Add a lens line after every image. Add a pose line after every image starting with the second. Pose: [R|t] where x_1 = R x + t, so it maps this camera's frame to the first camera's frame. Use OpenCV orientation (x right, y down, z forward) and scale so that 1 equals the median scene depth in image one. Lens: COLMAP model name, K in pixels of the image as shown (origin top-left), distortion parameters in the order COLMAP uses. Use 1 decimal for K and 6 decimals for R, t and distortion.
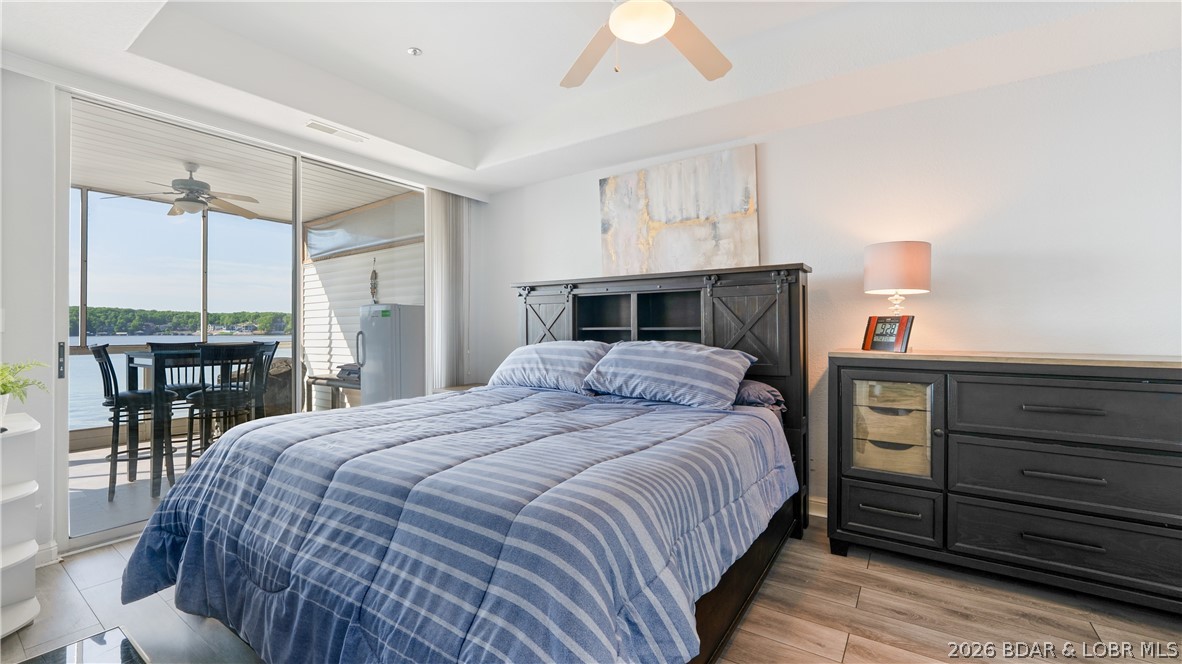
lens RADIAL K [[494.8, 0, 581.2], [0, 494.8, 325.6], [0, 0, 1]] dist [-0.004243, -0.000669]
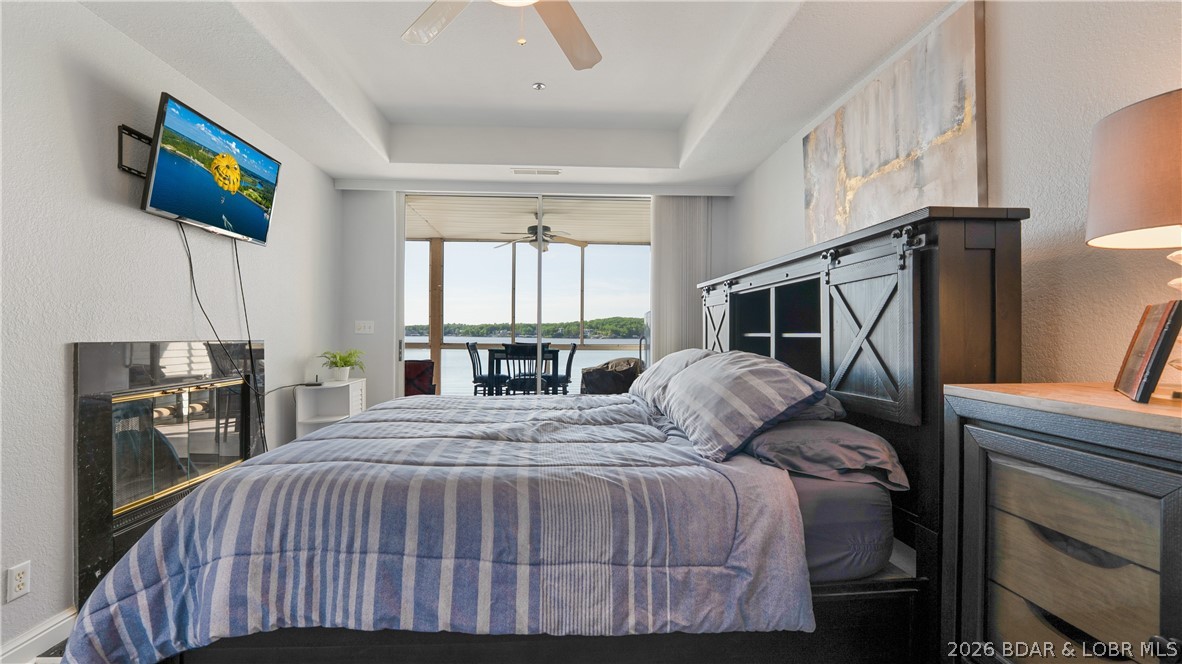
lens RADIAL K [[494.8, 0, 573.6], [0, 494.8, 325.6], [0, 0, 1]] dist [-0.004243, -0.000669]
pose [[0.615955, -0.007773, -0.787743, 0.467686], [-0.001958, 0.999933, -0.011397, 0.001512], [0.787779, 0.008562, 0.615899, 0.294896]]
